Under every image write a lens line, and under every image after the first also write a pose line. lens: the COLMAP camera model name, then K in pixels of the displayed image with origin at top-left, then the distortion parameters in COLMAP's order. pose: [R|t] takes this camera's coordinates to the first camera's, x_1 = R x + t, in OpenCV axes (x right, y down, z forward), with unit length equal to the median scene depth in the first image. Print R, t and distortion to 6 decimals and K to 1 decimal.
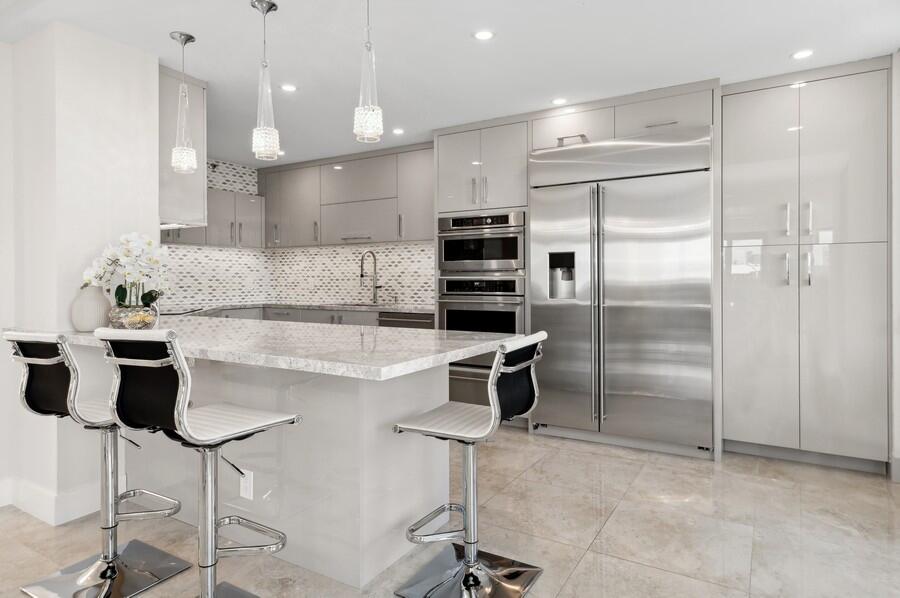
lens RADIAL K [[529.5, 0, 450.9], [0, 529.5, 282.8], [0, 0, 1]] dist [0.003493, 0.002361]
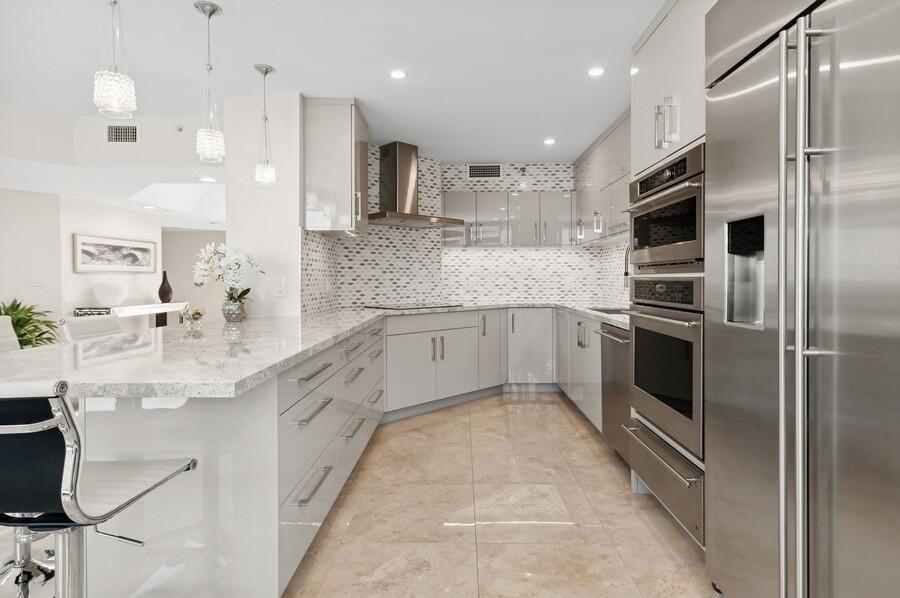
lens RADIAL K [[472.6, 0, 455.8], [0, 472.6, 286.2], [0, 0, 1]] dist [0.005538, 0.000463]
pose [[0.504007, 0.015305, -0.863564, 0.375311], [-0.003659, 0.999872, 0.015585, -0.006351], [0.863692, -0.004695, 0.503998, 0.530537]]
